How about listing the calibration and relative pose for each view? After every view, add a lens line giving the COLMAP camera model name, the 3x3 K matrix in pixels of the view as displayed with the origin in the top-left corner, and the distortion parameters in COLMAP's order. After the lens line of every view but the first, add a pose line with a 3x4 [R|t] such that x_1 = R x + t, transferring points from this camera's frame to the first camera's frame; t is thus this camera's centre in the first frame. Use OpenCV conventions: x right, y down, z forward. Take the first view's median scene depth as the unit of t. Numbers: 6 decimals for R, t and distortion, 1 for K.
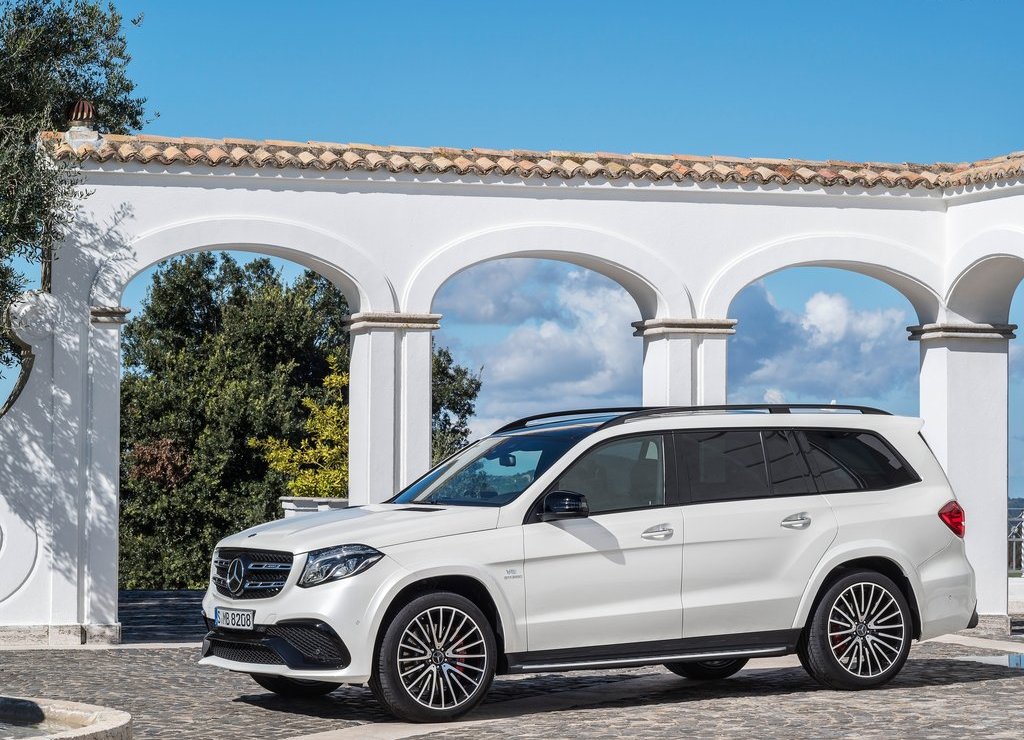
lens RADIAL K [[2908.6, 0, 512.0], [0, 2908.6, 370.0], [0, 0, 1]] dist [0.042417, 0.065092]
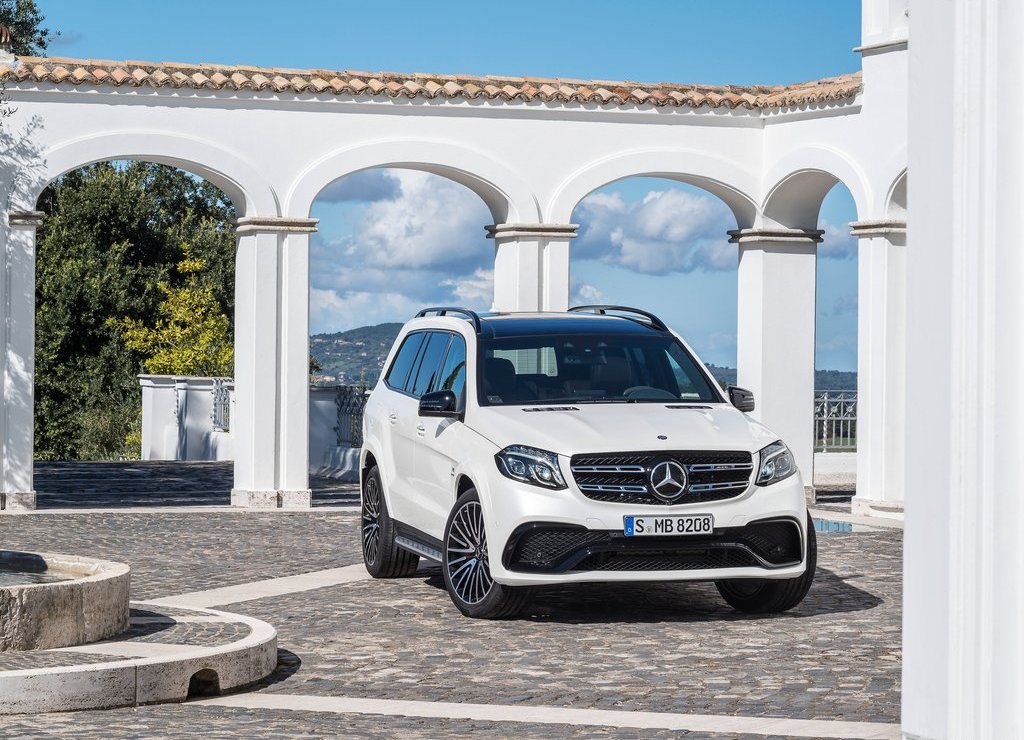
lens RADIAL K [[2880.0, 0, 451.3], [0, 2880.0, 368.1], [0, 0, 1]] dist [0.071291, -0.599192]
pose [[0.998789, 0.004960, 0.048942, -0.026414], [-0.007104, 0.999019, 0.043715, -0.010199], [-0.048677, -0.044009, 0.997845, -0.114967]]
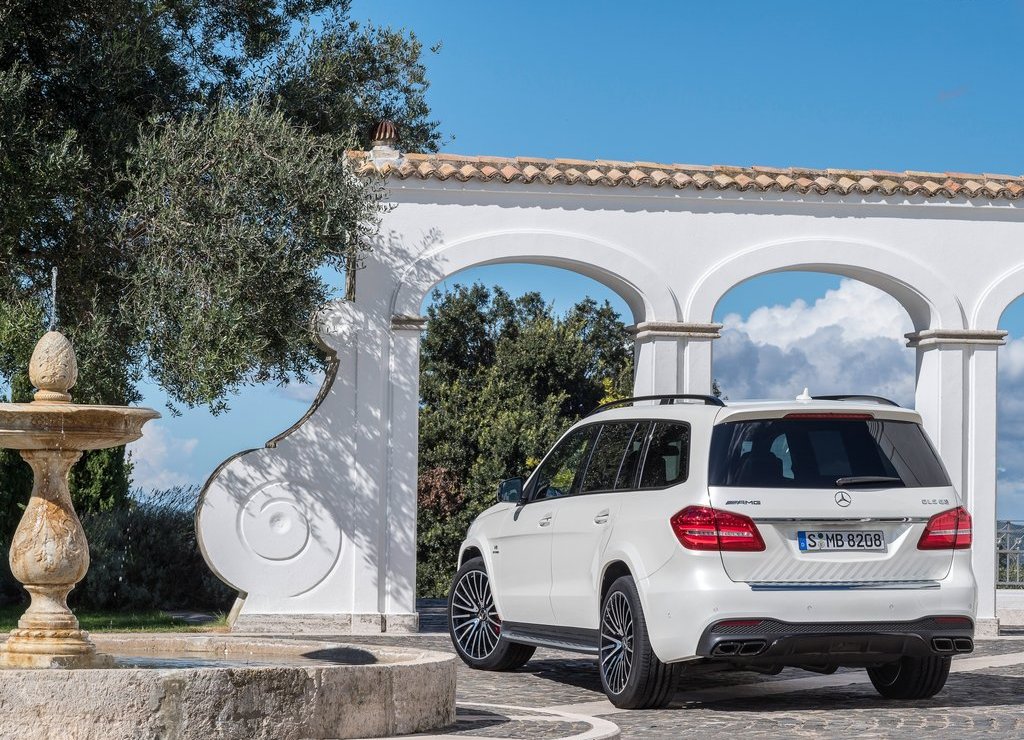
lens RADIAL K [[2908.6, 0, 512.0], [0, 2908.6, 370.0], [0, 0, 1]] dist [0.042417, 0.065092]
pose [[0.995951, 0.003699, -0.089824, -0.005260], [-0.005090, 0.999871, -0.015265, 0.013383], [0.089756, 0.015661, 0.995841, -0.049680]]
